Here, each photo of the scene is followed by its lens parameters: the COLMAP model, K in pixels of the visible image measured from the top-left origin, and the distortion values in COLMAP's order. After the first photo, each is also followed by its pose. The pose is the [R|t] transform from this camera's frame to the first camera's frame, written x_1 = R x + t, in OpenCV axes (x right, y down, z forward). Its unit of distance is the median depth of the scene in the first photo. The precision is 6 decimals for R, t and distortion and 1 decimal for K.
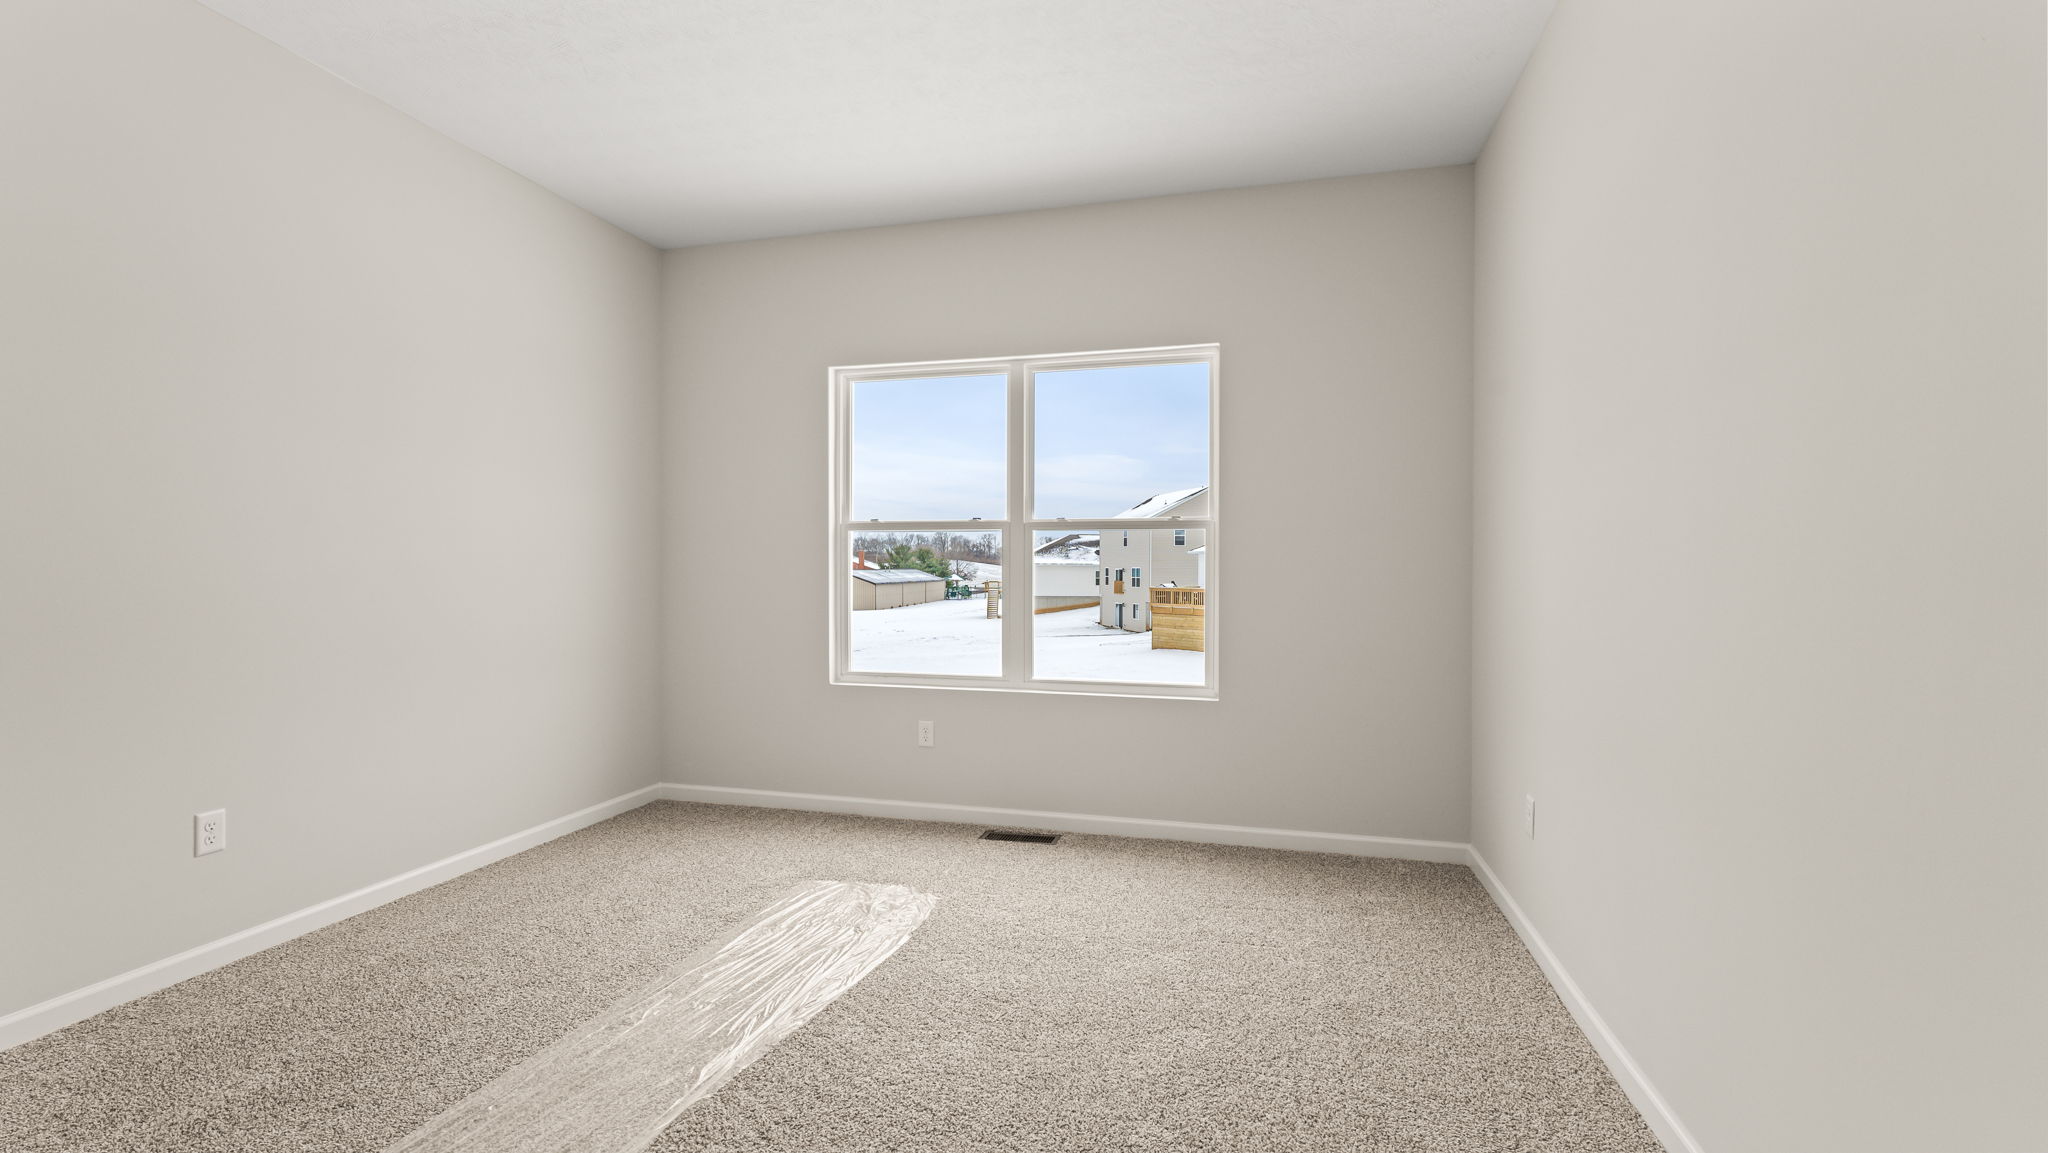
lens RADIAL K [[903.1, 0, 1025.1], [0, 903.1, 570.6], [0, 0, 1]] dist [-0.002312, -0.000399]
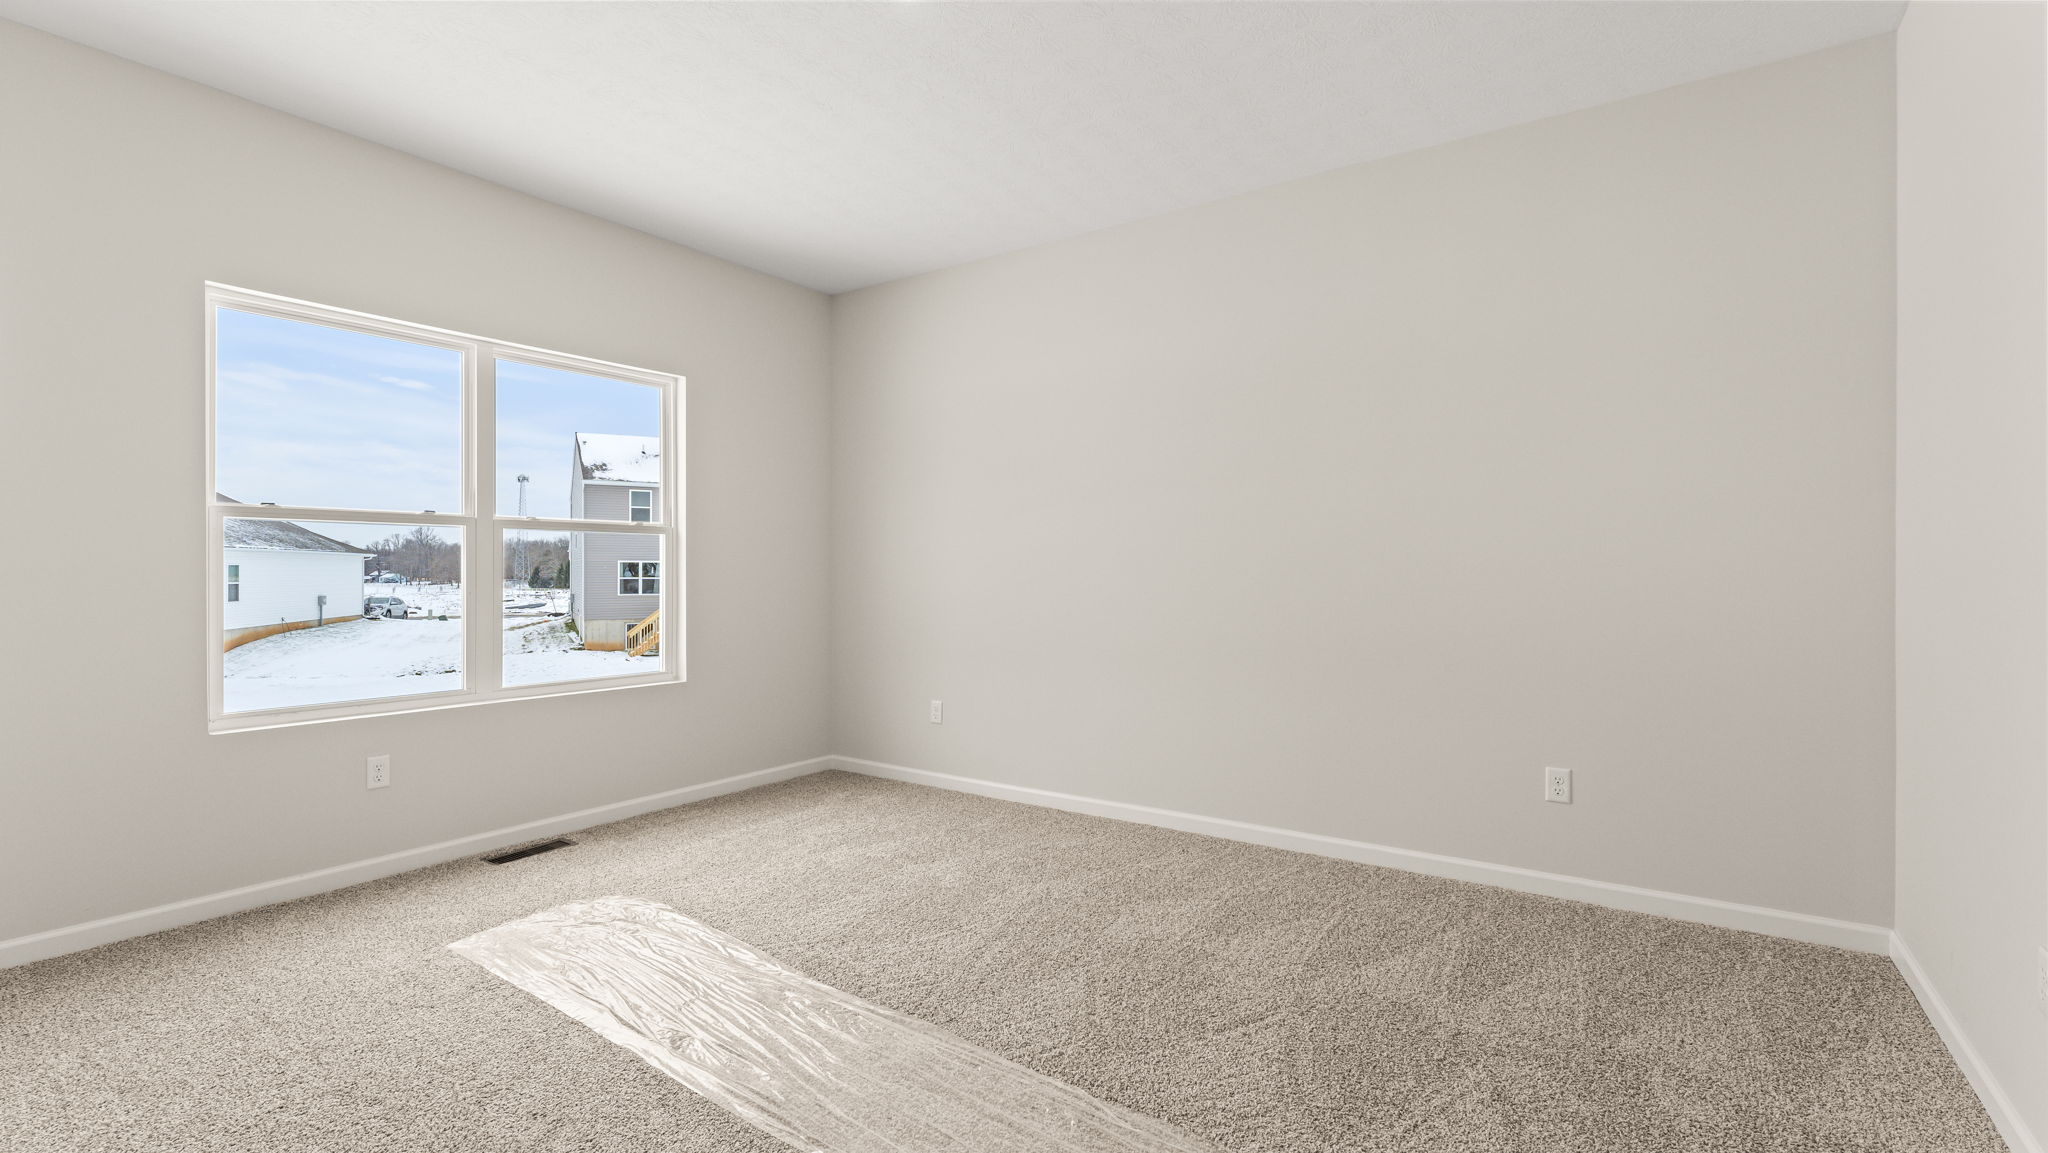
lens RADIAL K [[903.1, 0, 1025.1], [0, 903.1, 570.6], [0, 0, 1]] dist [-0.002312, -0.000399]
pose [[0.332286, -0.001809, 0.943177, -0.687719], [-0.000546, 0.999998, 0.002110, -0.003241], [-0.943179, -0.001216, 0.332284, 0.179624]]
